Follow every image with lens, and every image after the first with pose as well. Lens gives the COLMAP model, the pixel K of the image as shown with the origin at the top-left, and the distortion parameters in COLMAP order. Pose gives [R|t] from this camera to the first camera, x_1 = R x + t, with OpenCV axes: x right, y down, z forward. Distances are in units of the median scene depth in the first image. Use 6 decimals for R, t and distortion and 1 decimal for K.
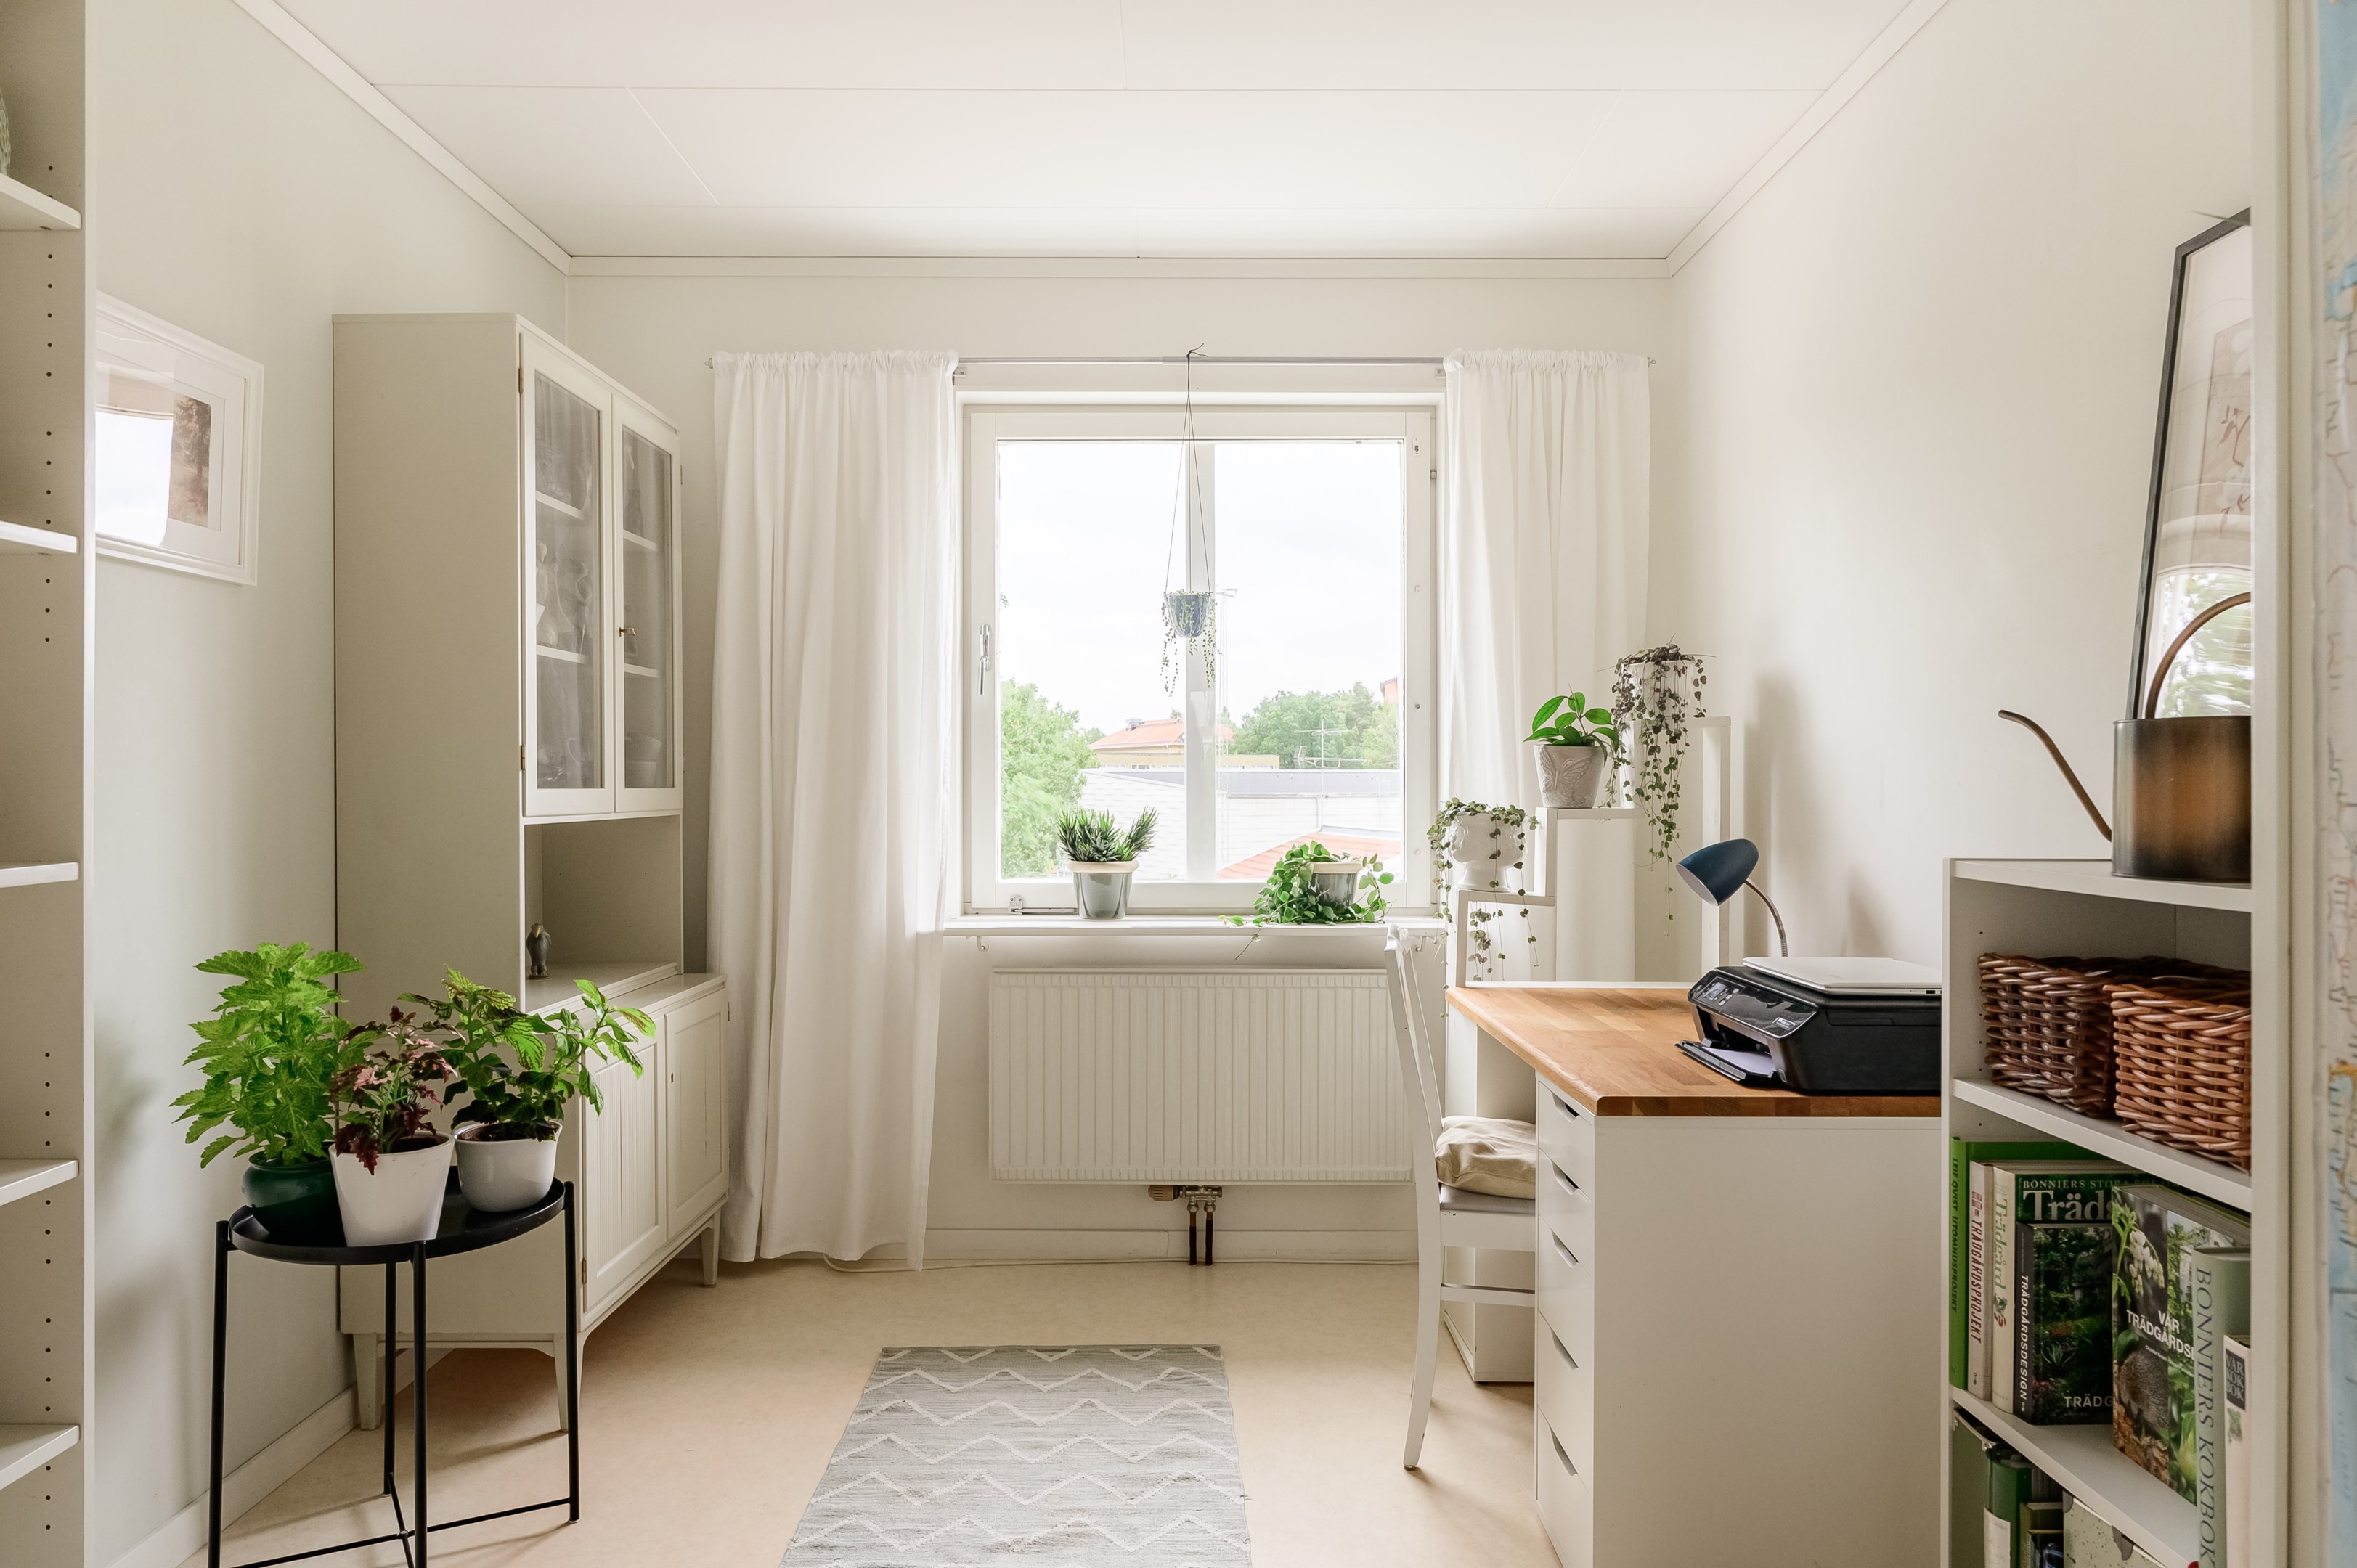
lens RADIAL K [[1604.8, 0, 1178.5], [0, 1604.8, 784.0], [0, 0, 1]] dist [-0.001179, -0.004145]
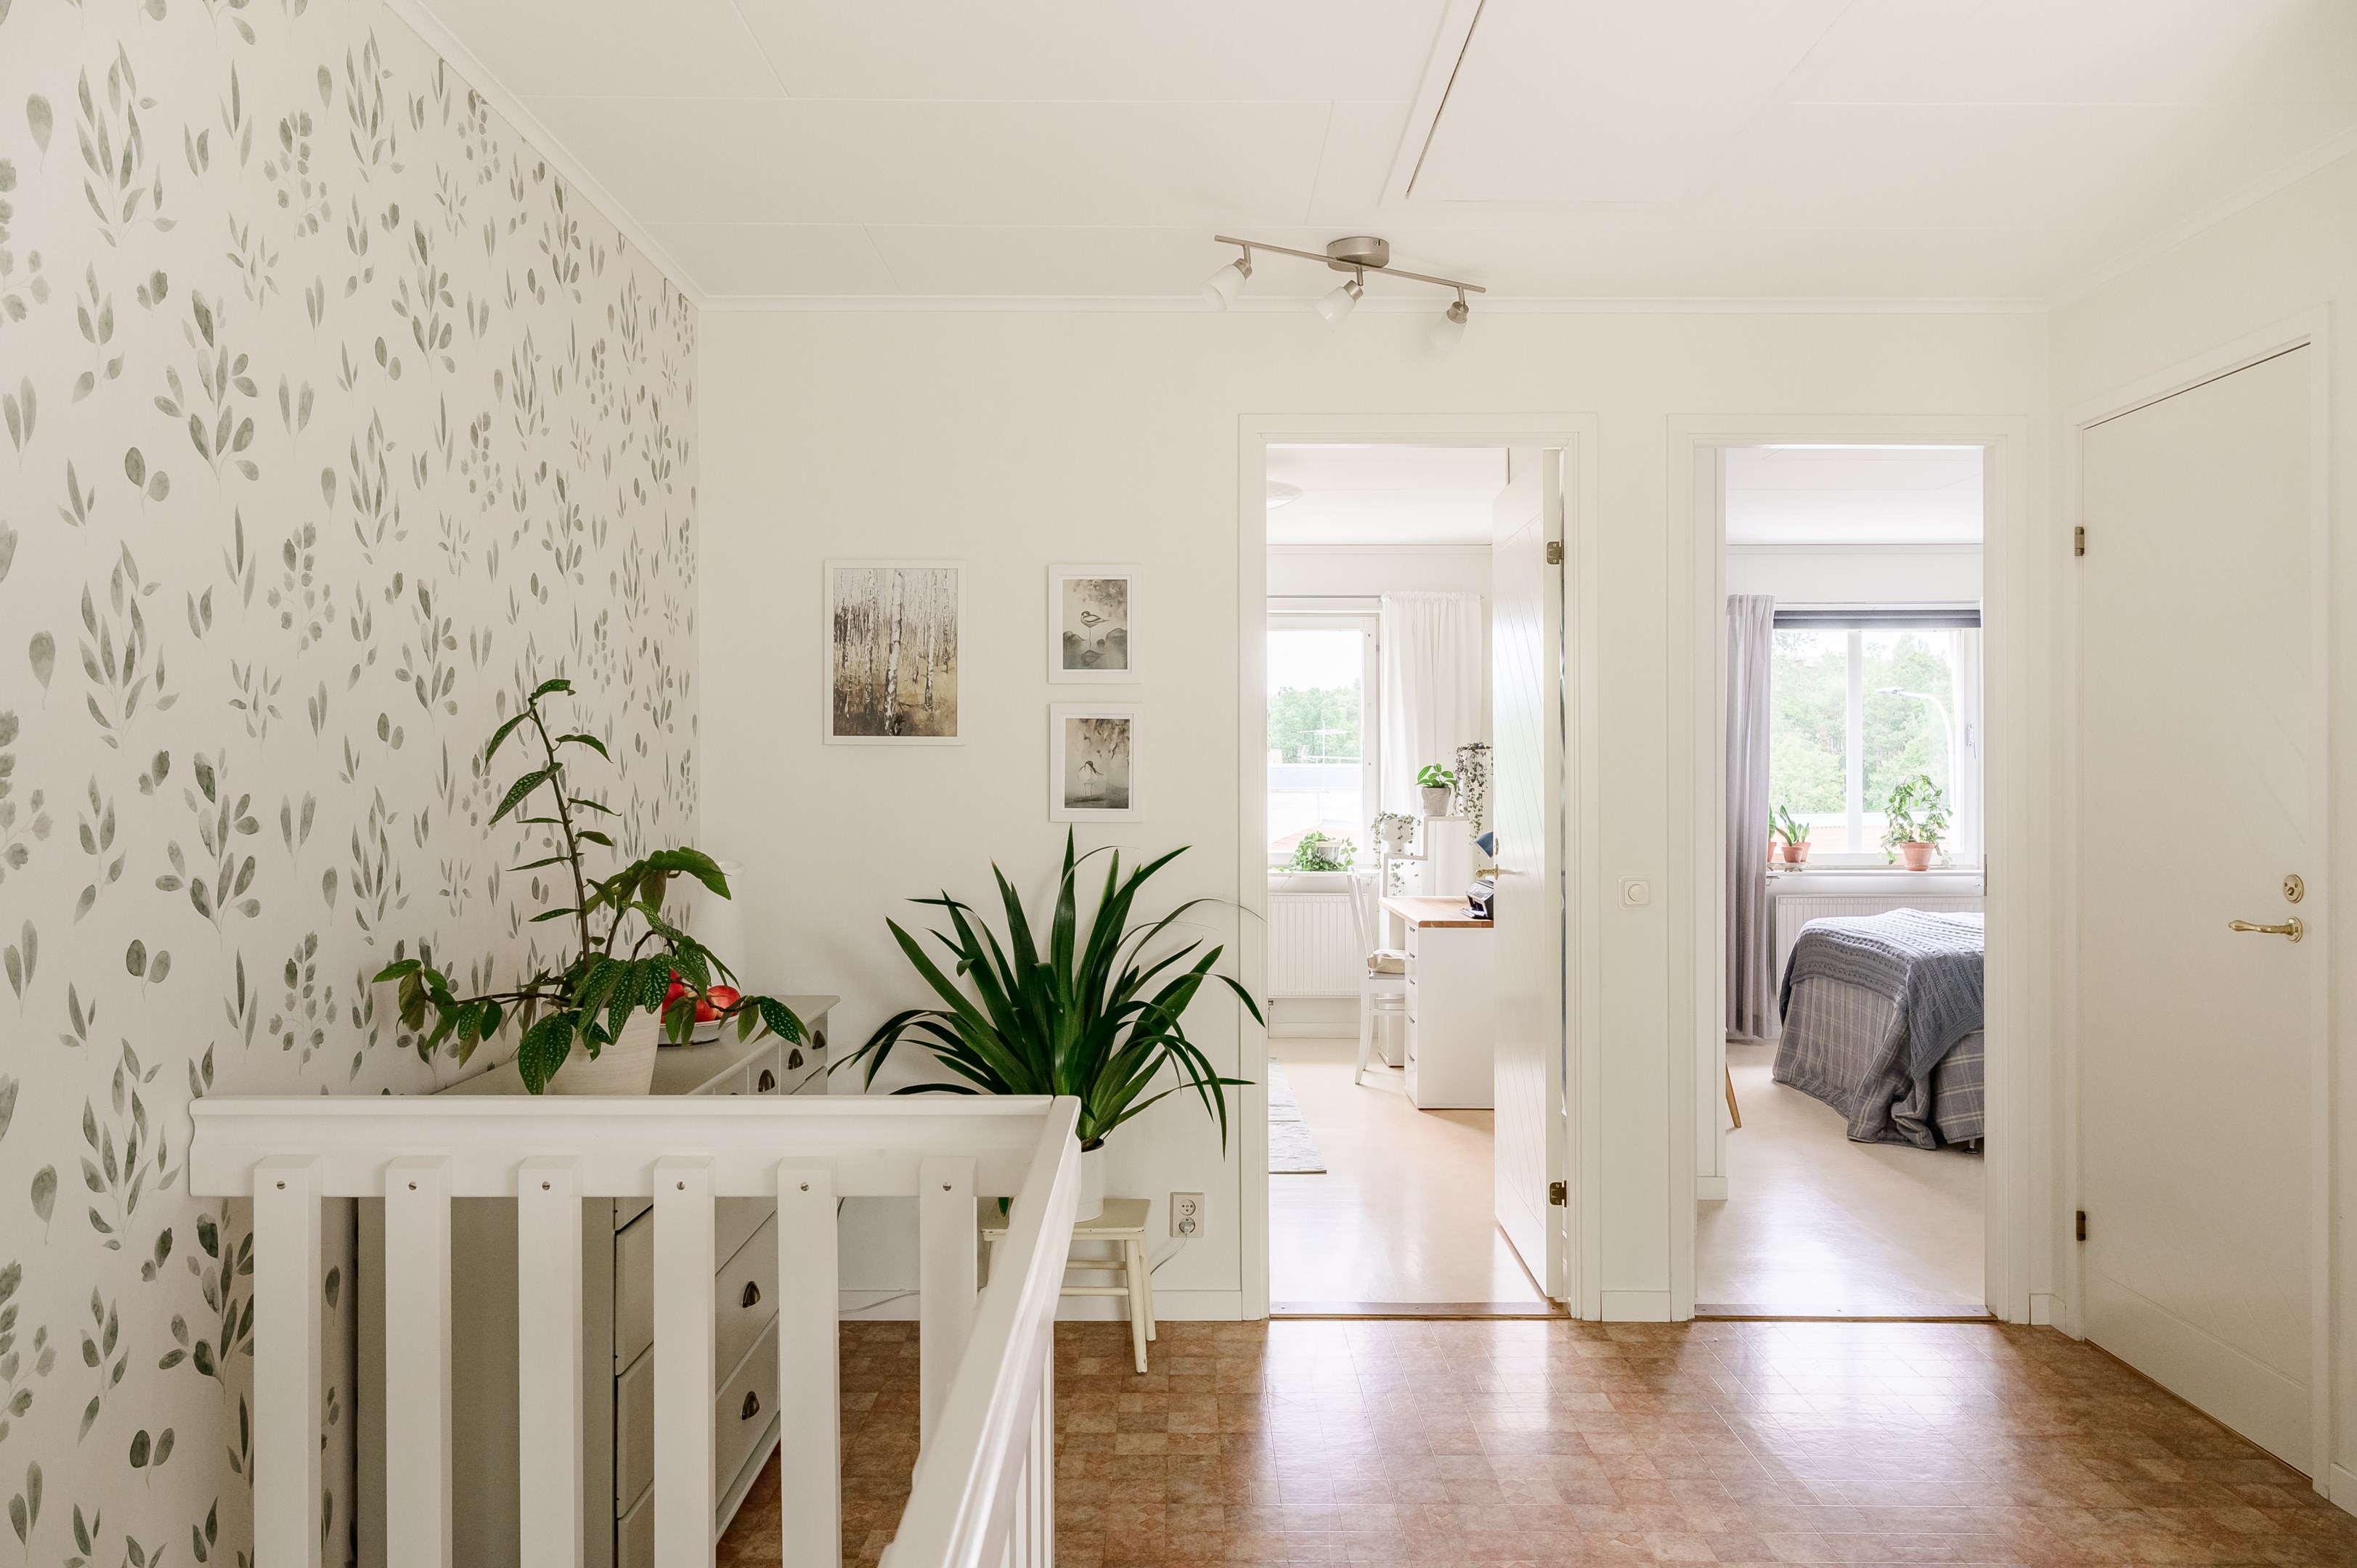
lens RADIAL K [[1604.8, 0, 1178.5], [0, 1604.8, 784.0], [0, 0, 1]] dist [-0.001179, -0.004145]
pose [[0.999997, -0.001987, -0.001189, -0.105605], [0.001993, 0.999988, 0.004475, -0.039876], [0.001181, -0.004477, 0.999989, -1.212977]]
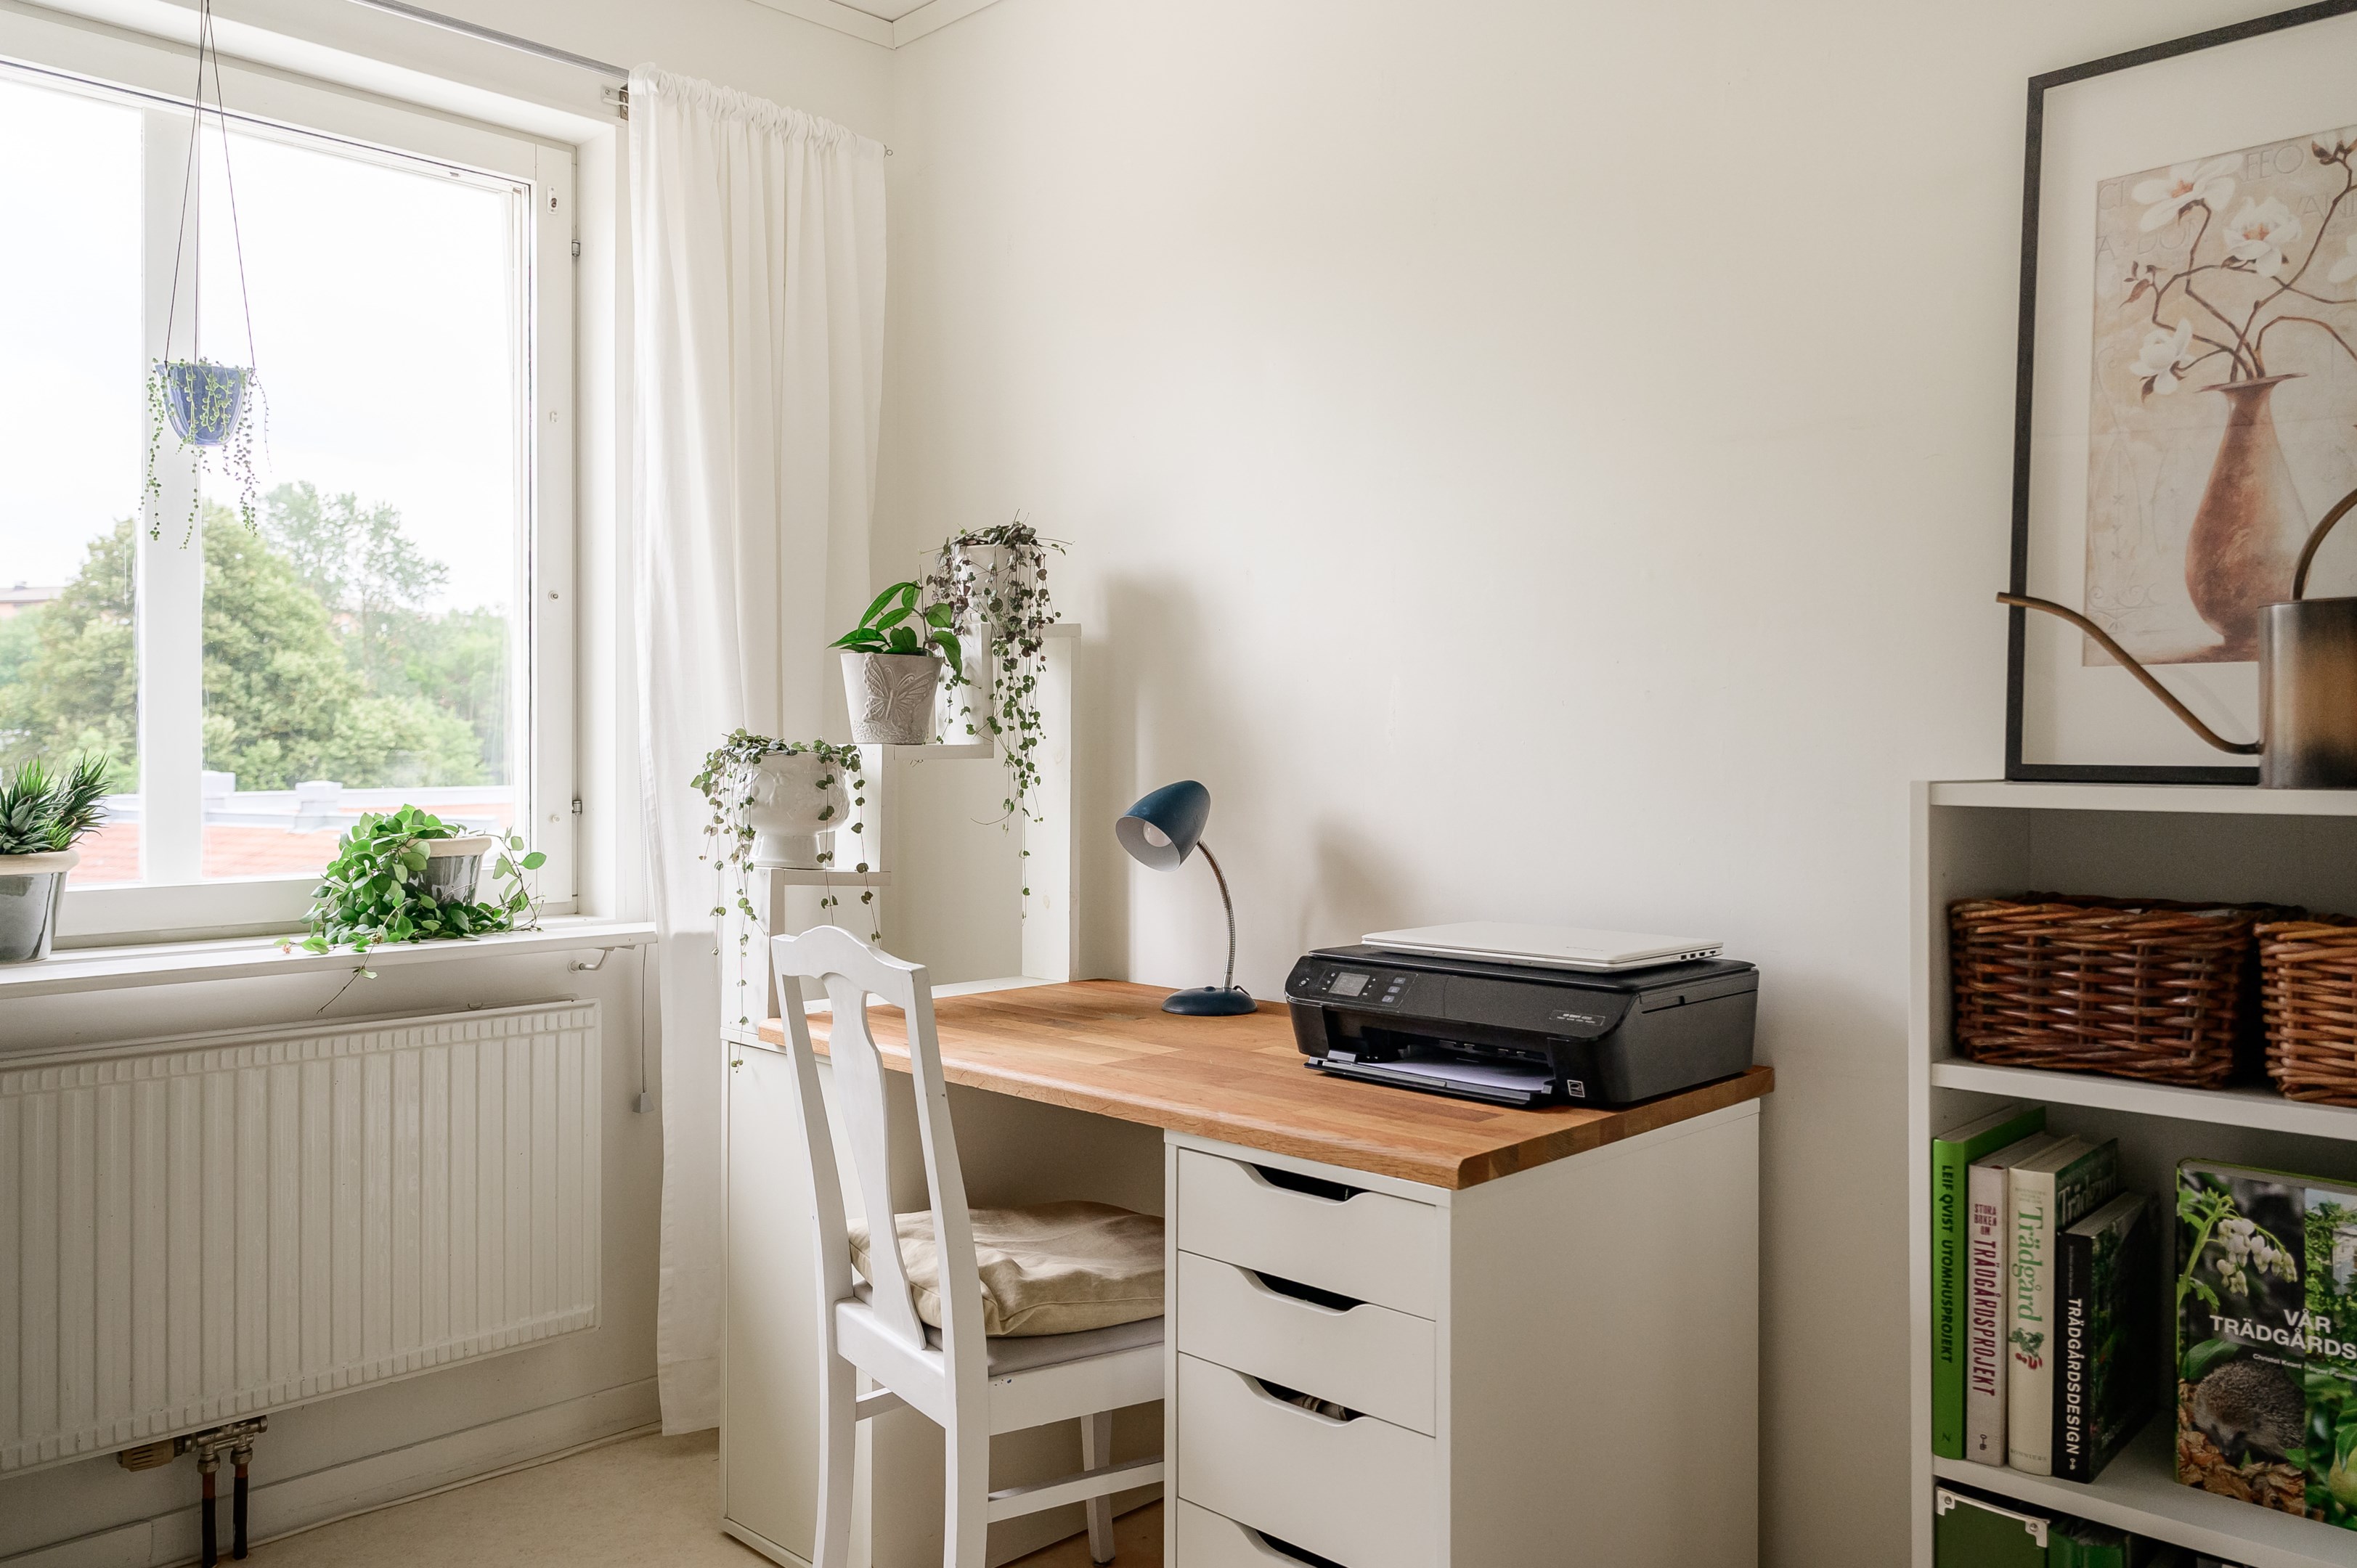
lens RADIAL K [[1751.8, 0, 1218.7], [0, 1751.8, 741.1], [0, 0, 1]] dist [-0.009242, 0.002650]
pose [[0.698934, -0.000441, 0.715186, -0.209019], [0.002705, 0.999994, -0.002026, 0.015670], [-0.715181, 0.003350, 0.698931, 0.370647]]
